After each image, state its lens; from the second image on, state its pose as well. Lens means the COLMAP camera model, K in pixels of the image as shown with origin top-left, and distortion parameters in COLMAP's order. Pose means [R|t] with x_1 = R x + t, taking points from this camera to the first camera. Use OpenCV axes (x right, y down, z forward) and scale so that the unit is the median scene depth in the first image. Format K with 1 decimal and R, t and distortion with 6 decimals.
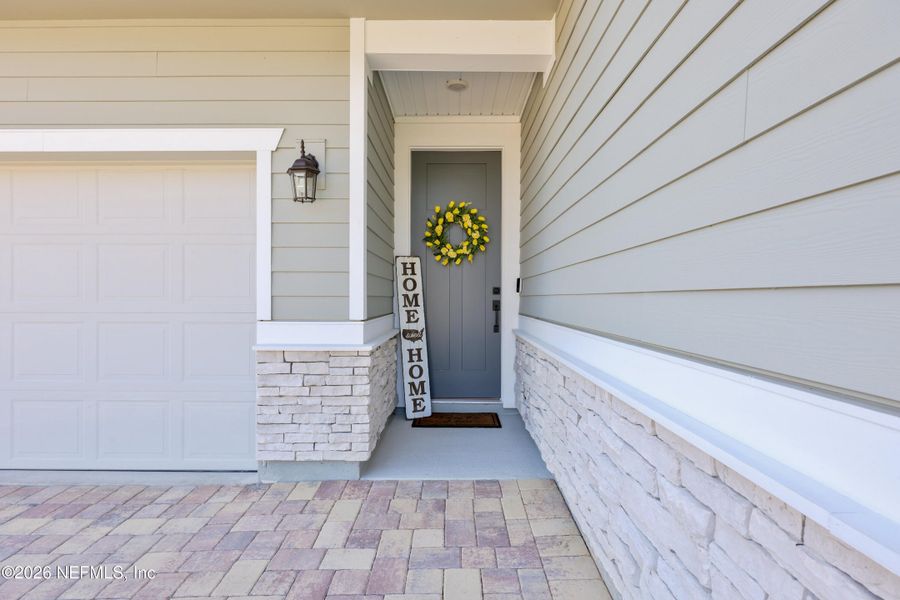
lens RADIAL K [[358.9, 0, 450.0], [0, 358.9, 300.0], [0, 0, 1]] dist [0.000396, 0.000069]
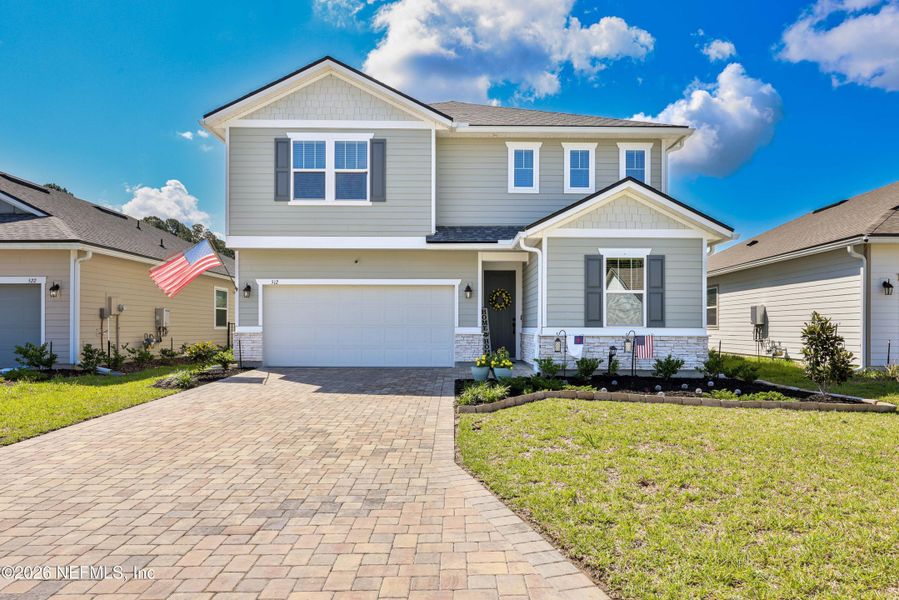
lens RADIAL K [[633.6, 0, 434.3], [0, 633.6, 331.7], [0, 0, 1]] dist [-0.005564, 0.000157]
pose [[0.999922, 0.001080, 0.012443, -0.847779], [-0.001007, 0.999982, -0.005845, 0.150778], [-0.012449, 0.005832, 0.999906, -6.029862]]
